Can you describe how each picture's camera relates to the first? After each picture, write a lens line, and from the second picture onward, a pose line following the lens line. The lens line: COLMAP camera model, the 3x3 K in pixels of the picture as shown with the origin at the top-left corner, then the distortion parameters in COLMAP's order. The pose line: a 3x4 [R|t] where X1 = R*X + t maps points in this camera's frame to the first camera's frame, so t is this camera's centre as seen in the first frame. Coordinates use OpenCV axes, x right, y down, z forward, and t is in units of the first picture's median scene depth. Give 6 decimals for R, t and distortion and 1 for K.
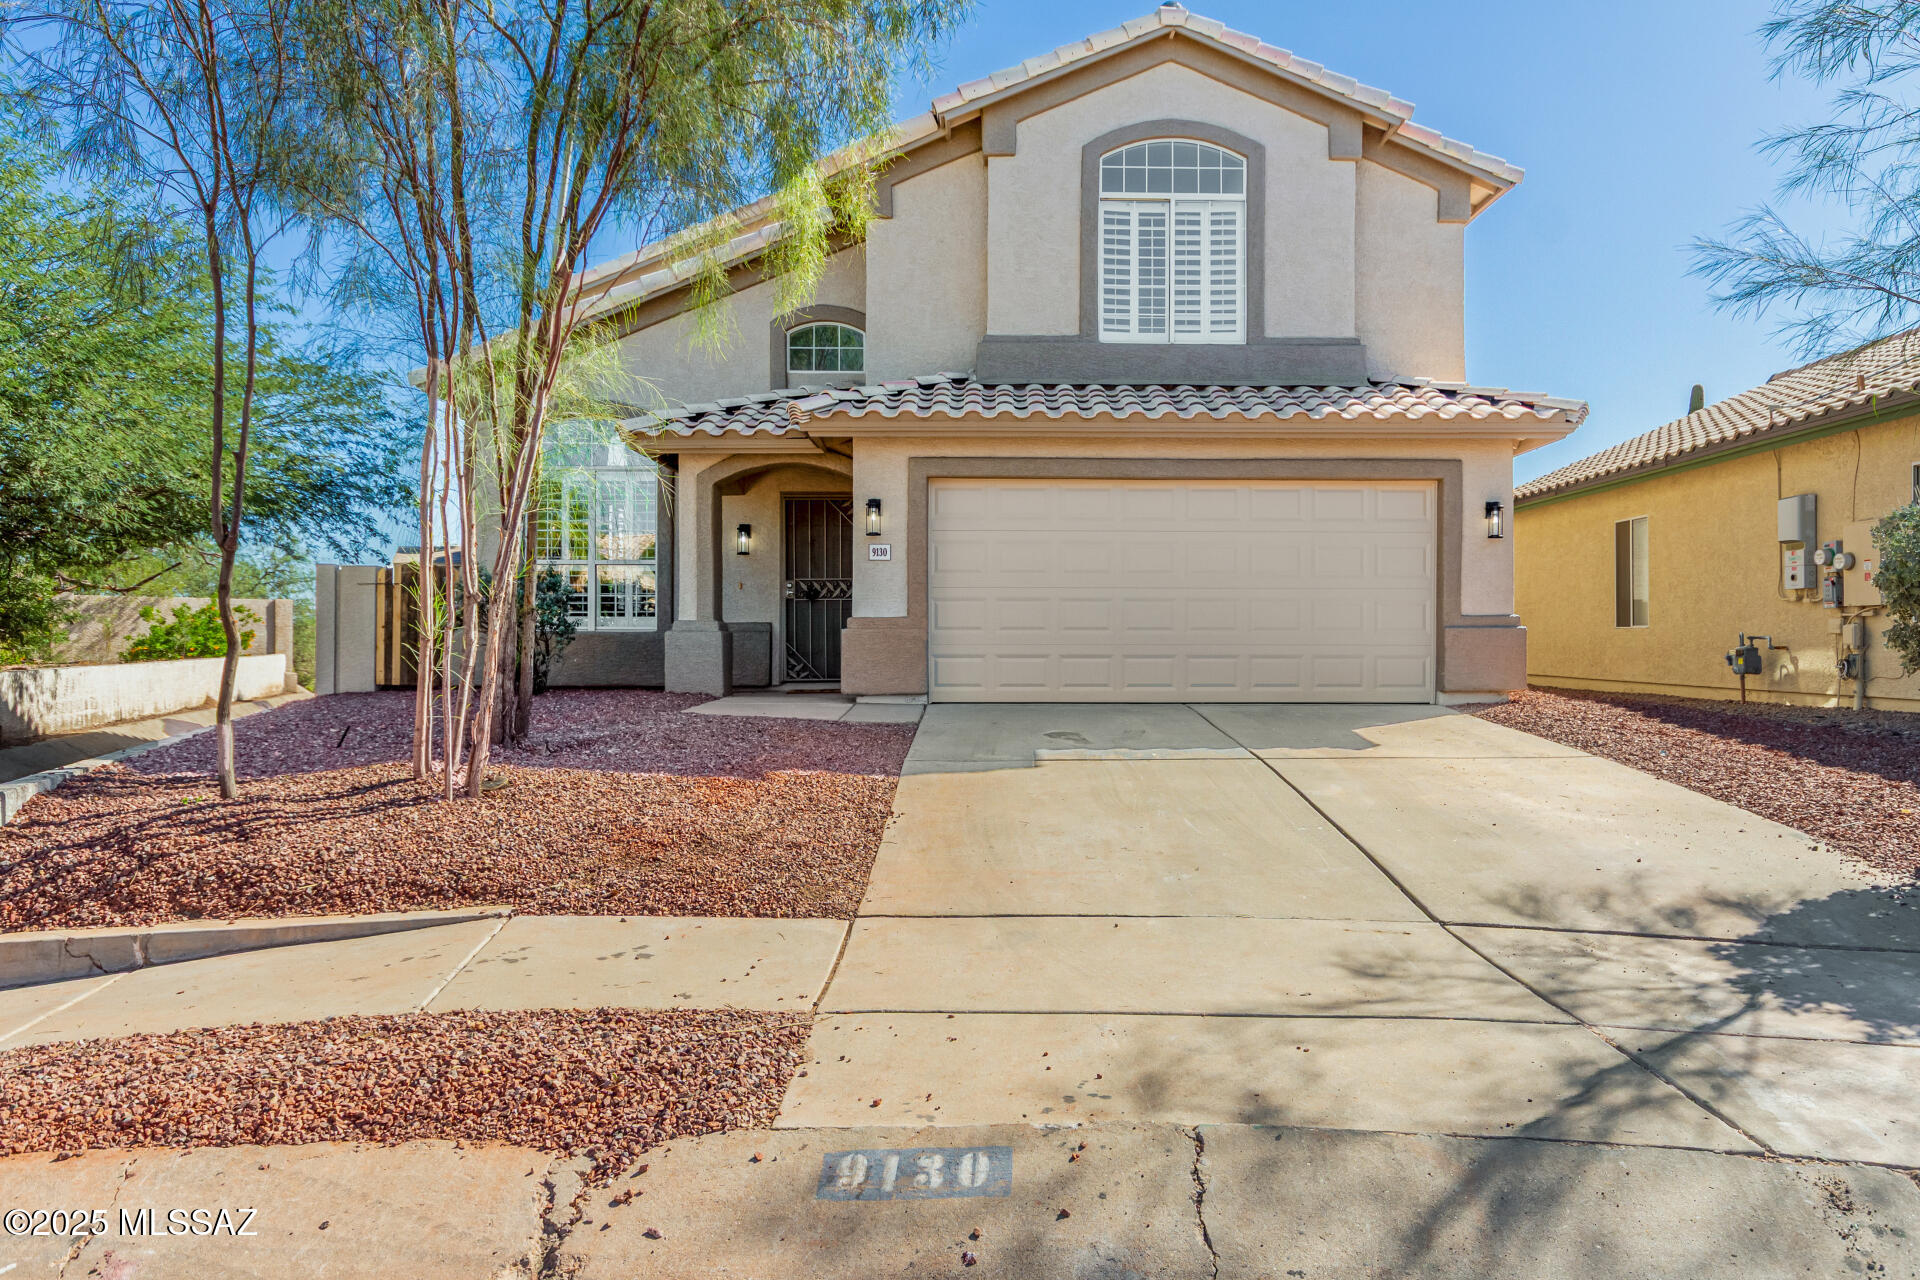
lens RADIAL K [[1239.0, 0, 973.0], [0, 1239.0, 629.7], [0, 0, 1]] dist [-0.001891, -0.005057]
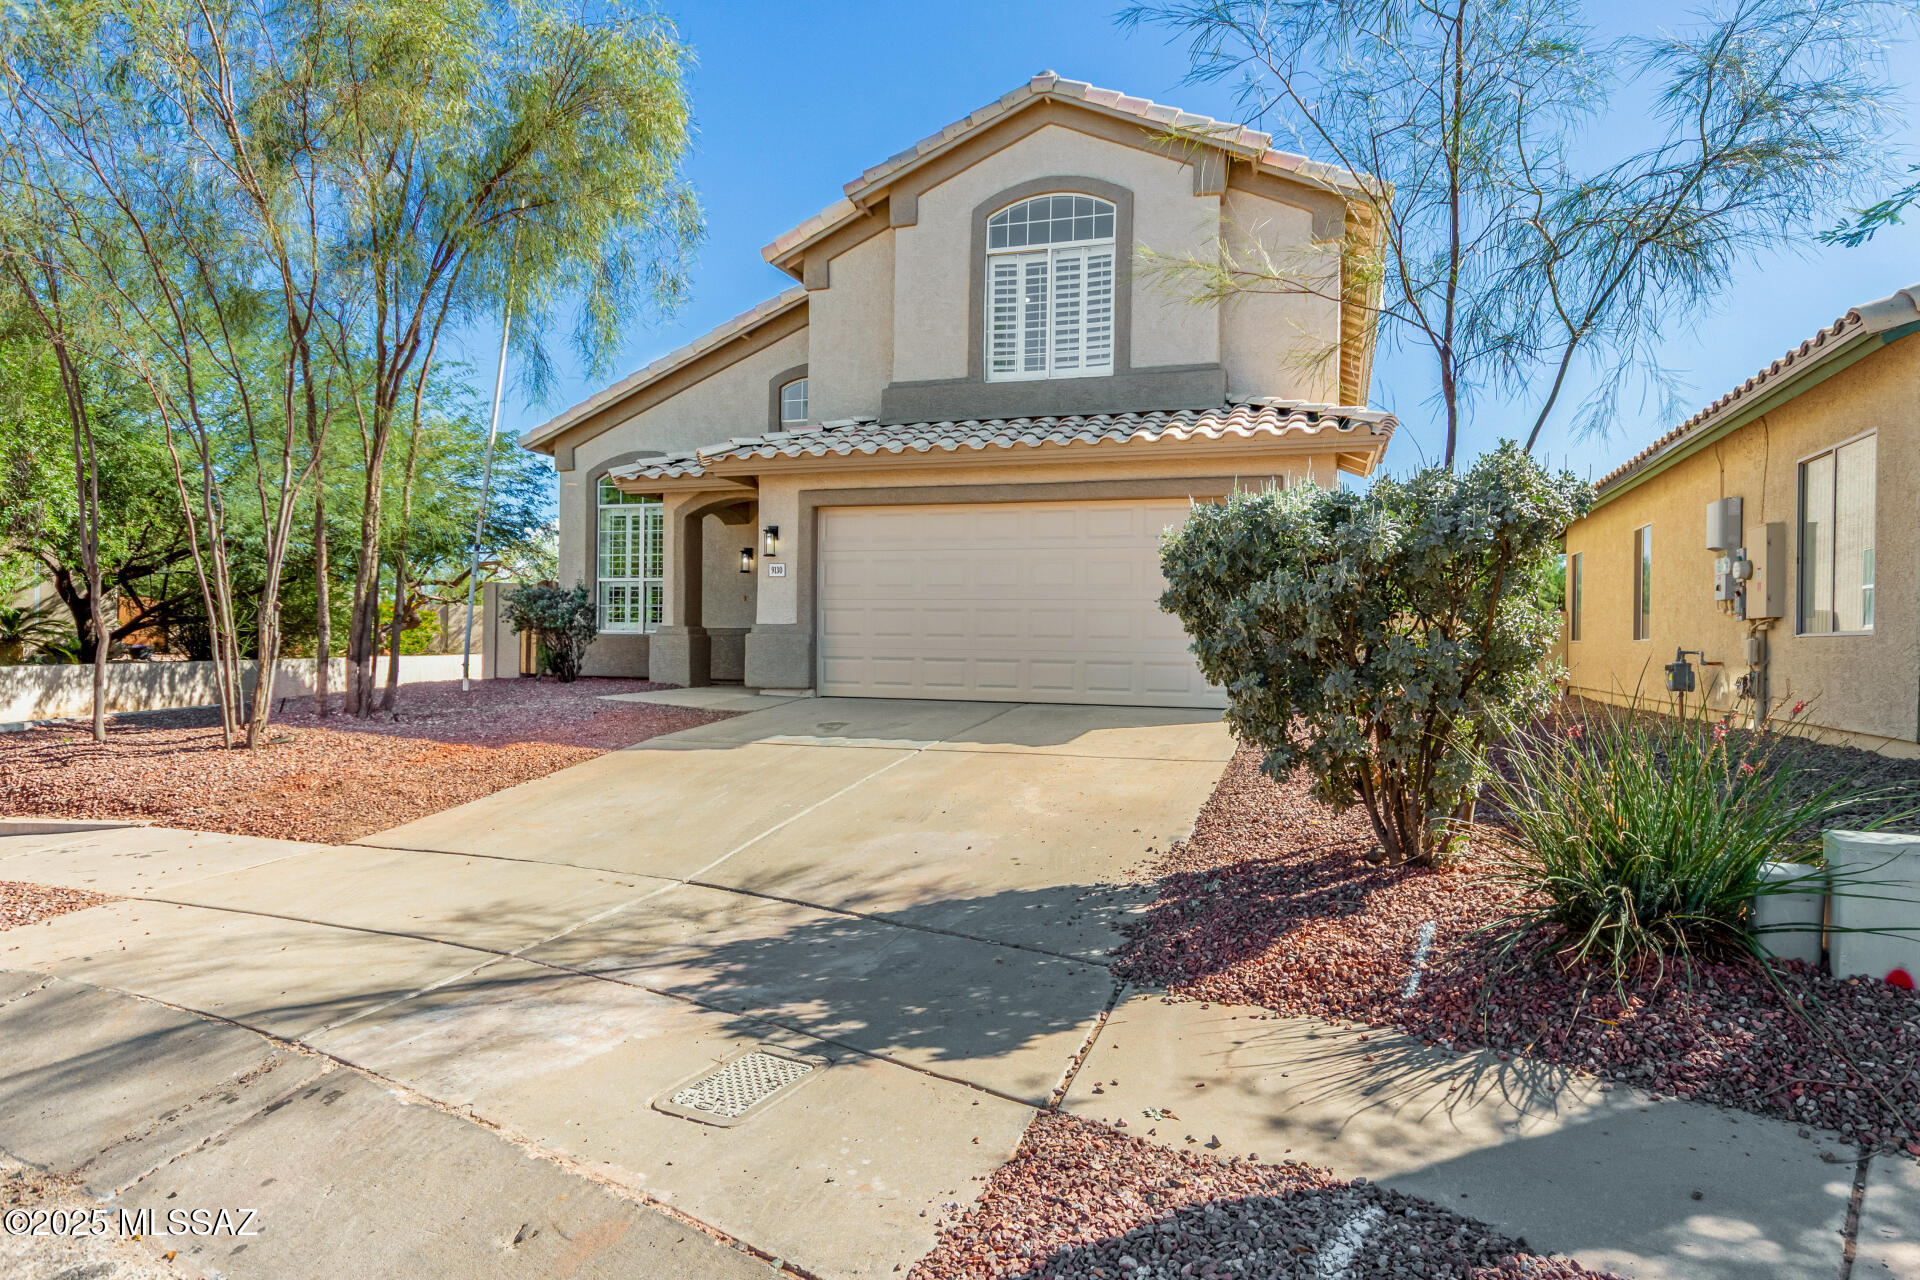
lens RADIAL K [[1106.4, 0, 955.6], [0, 1106.4, 645.1], [0, 0, 1]] dist [-0.003247, 0.000993]
pose [[0.947729, 0.012576, -0.318829, 0.401043], [-0.010402, 0.999910, 0.008520, -0.000611], [0.318907, -0.004758, 0.947774, 0.033482]]
